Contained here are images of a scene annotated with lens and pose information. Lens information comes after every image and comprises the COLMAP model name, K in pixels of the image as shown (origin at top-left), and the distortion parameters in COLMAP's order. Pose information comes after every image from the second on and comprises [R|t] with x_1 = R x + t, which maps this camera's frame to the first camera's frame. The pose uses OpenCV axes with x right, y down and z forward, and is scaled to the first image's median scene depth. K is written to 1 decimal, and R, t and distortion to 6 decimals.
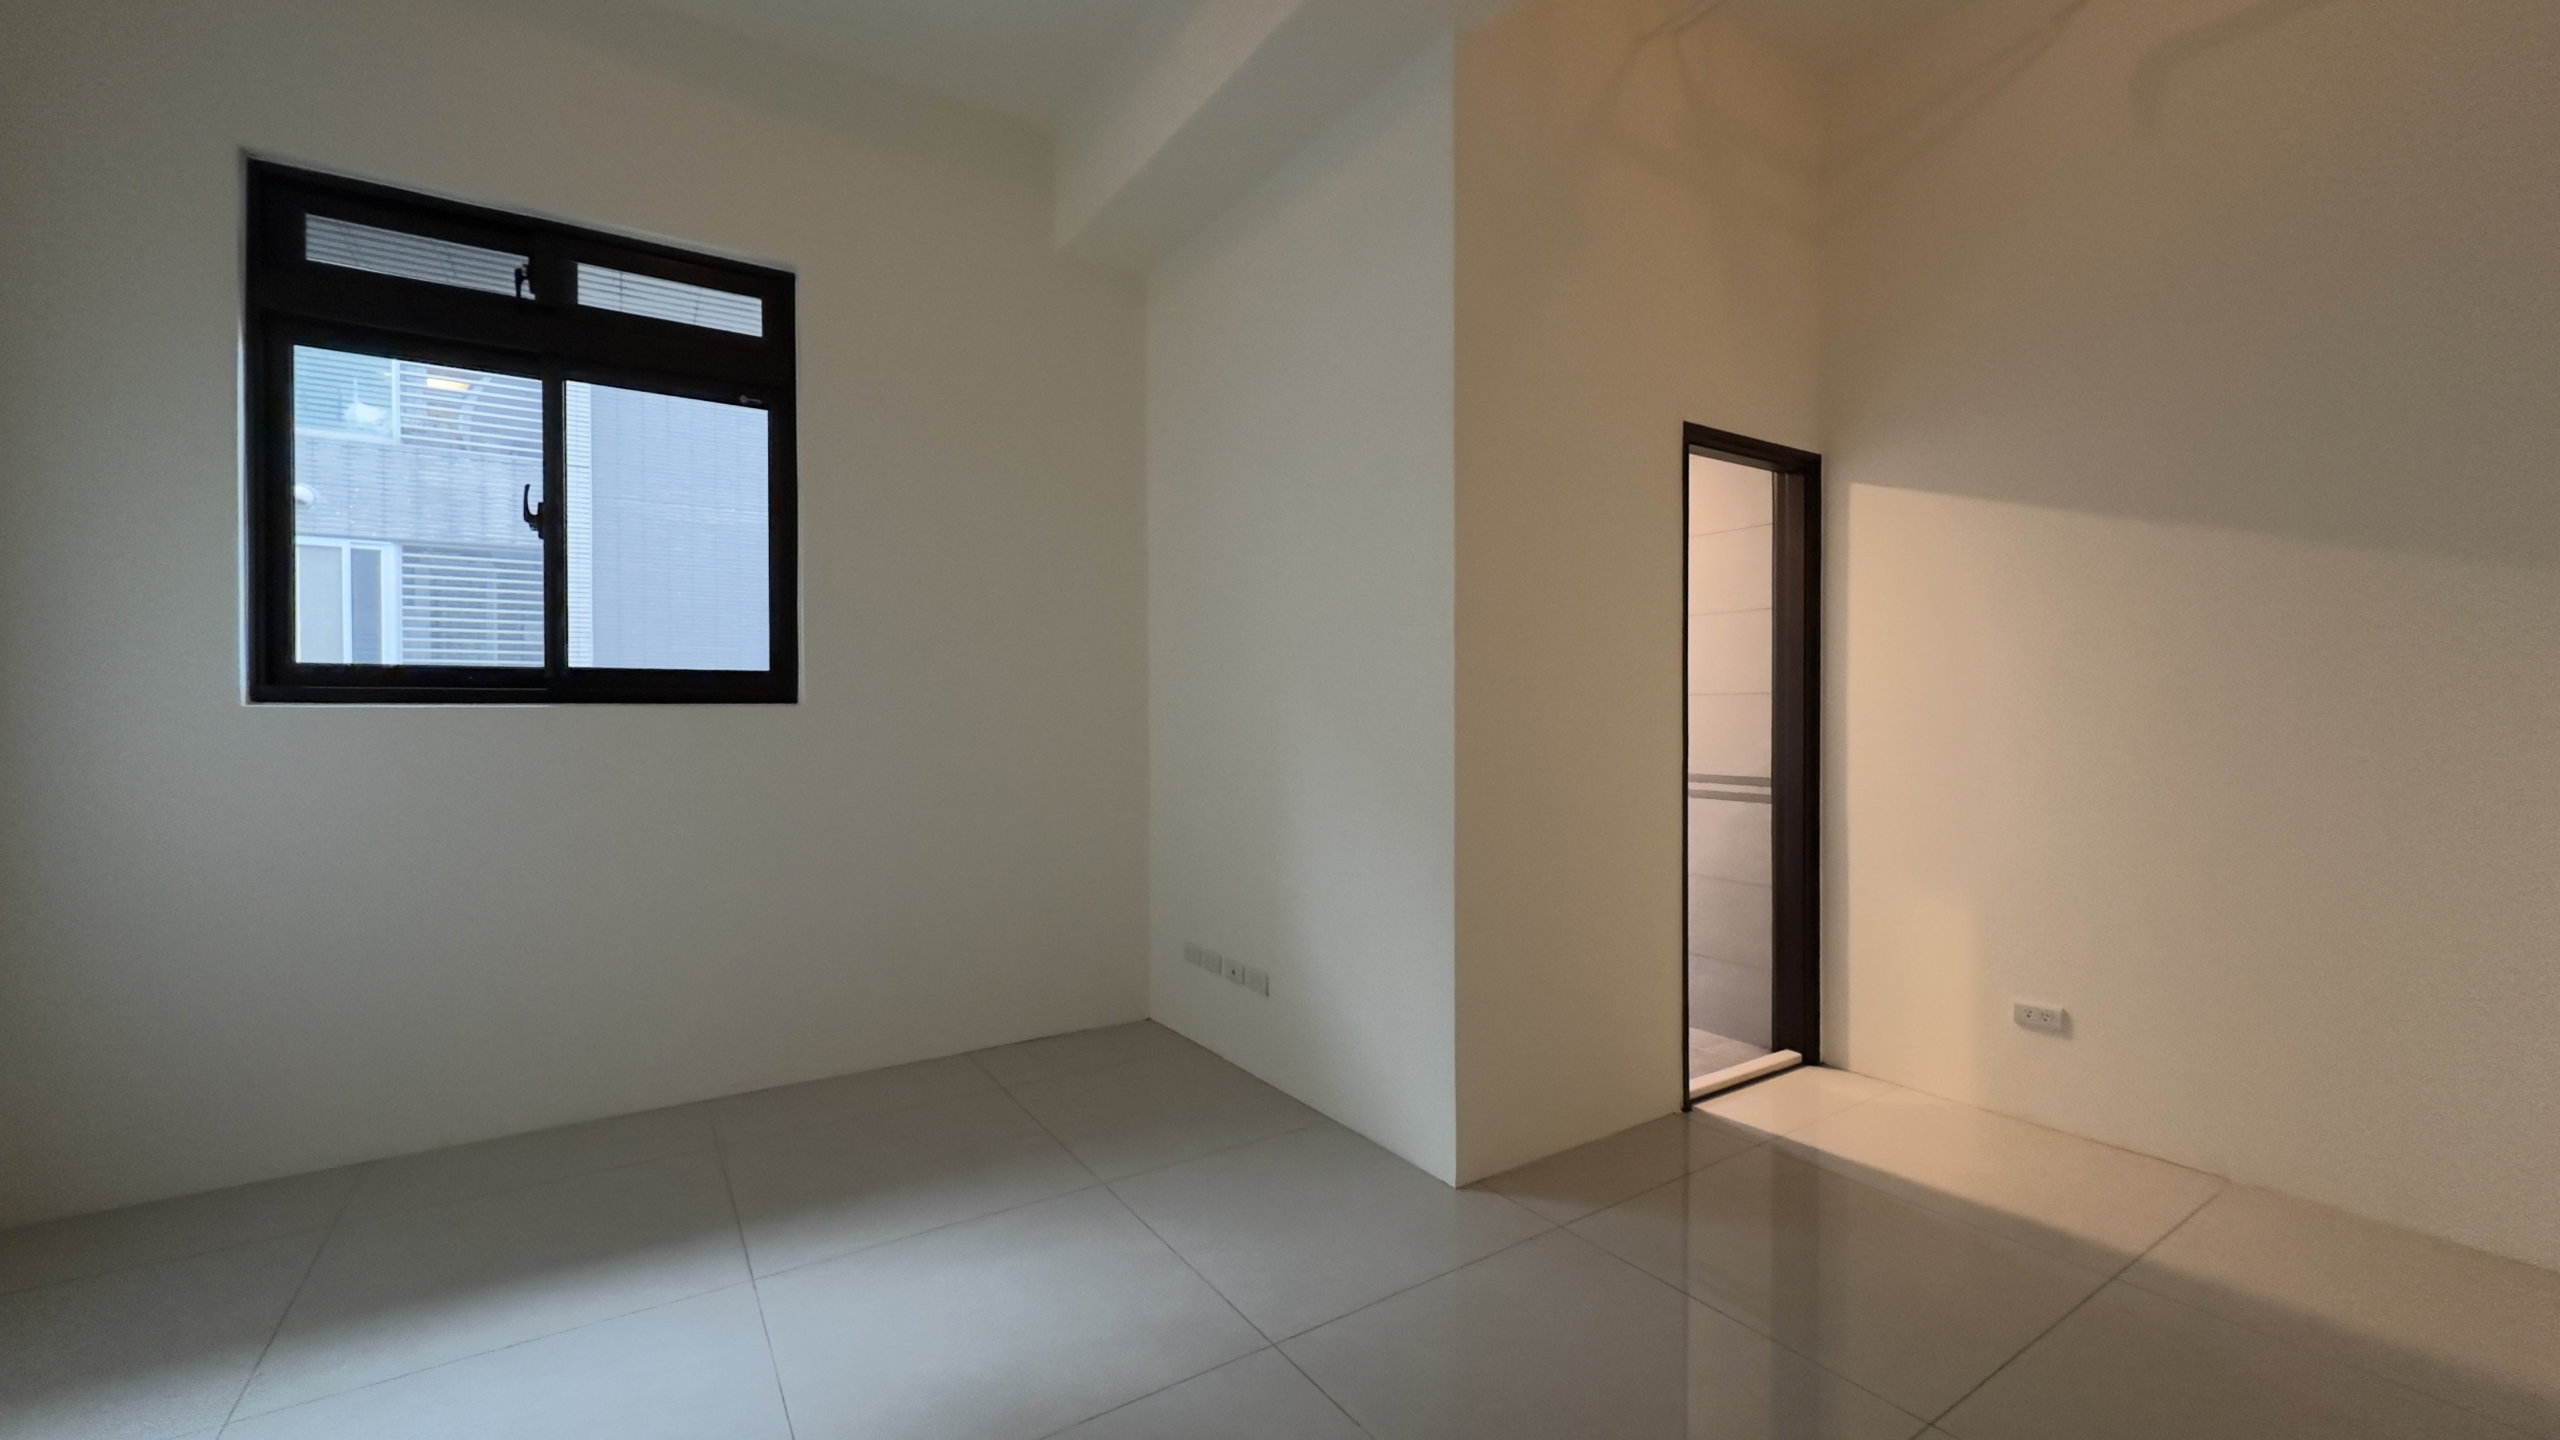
lens RADIAL K [[1019.3, 0, 1280.0], [0, 1019.3, 720.0], [0, 0, 1]] dist [-0.000273, -0.000119]
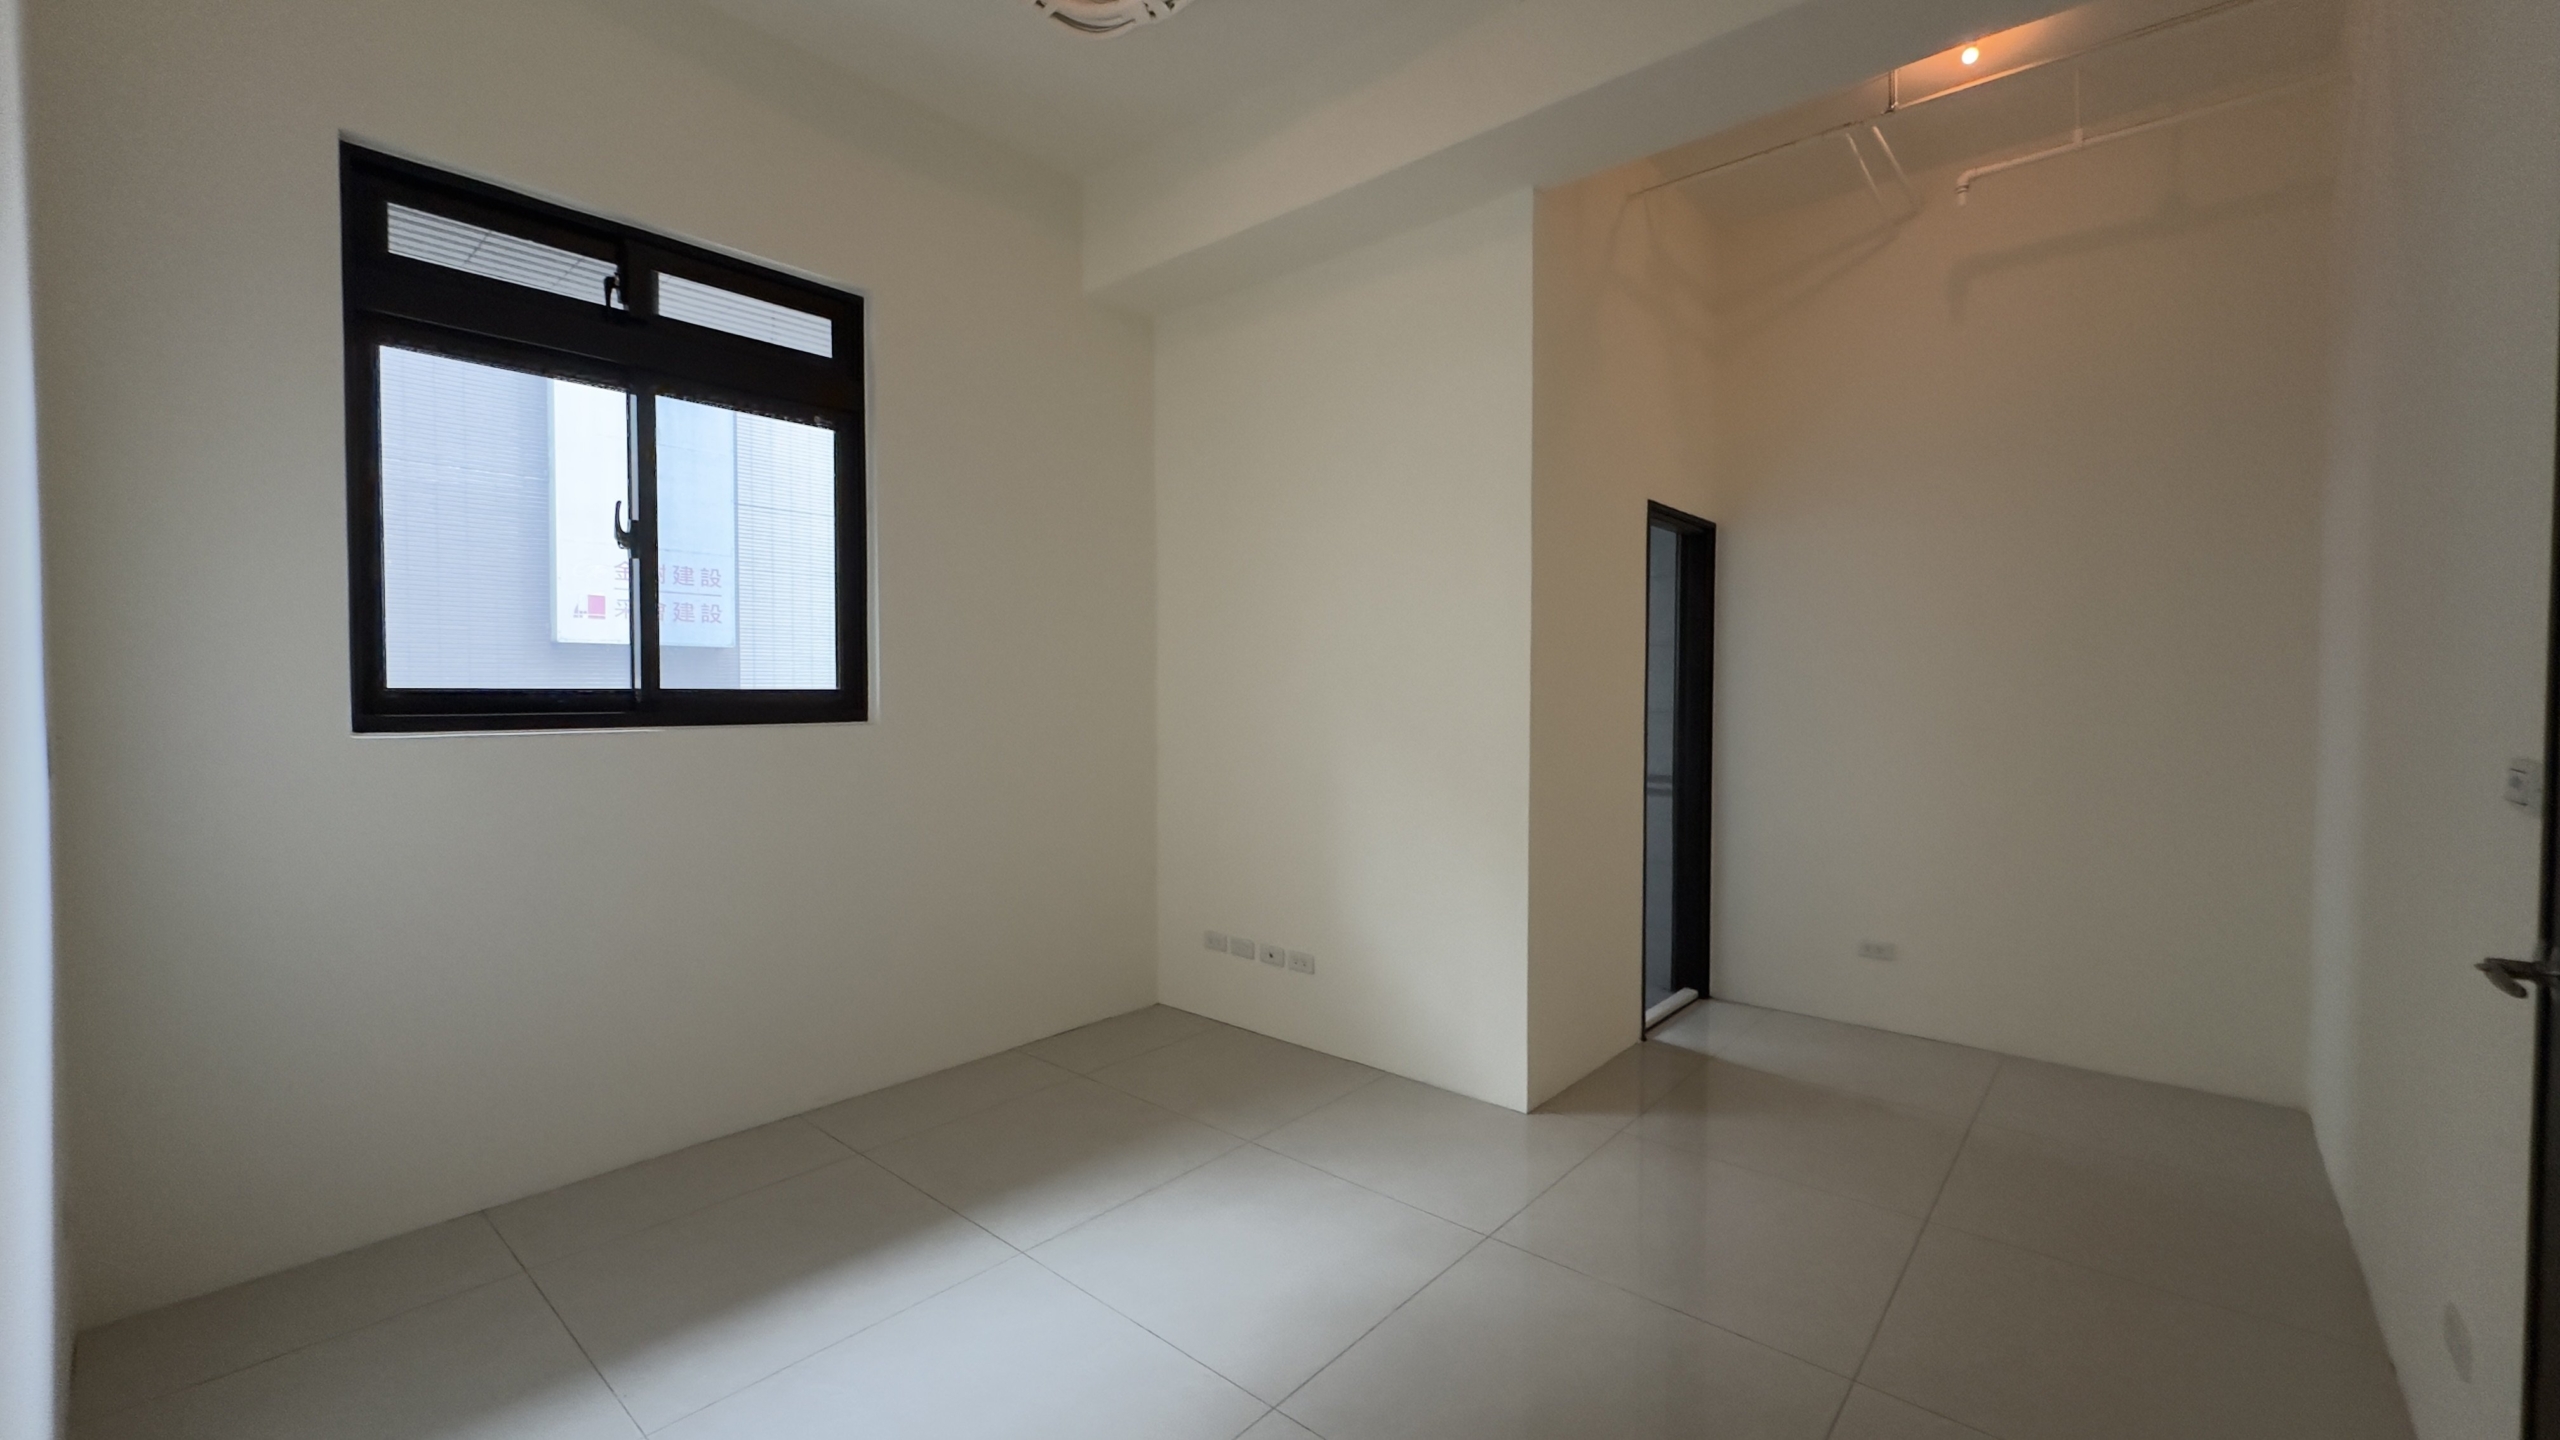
lens RADIAL K [[1019.3, 0, 1280.0], [0, 1019.3, 720.0], [0, 0, 1]] dist [-0.000273, -0.000119]
pose [[0.963806, -0.002566, 0.266591, -0.379621], [-0.002743, 0.999805, 0.019540, -0.042303], [-0.266589, -0.019564, 0.963612, -0.103599]]
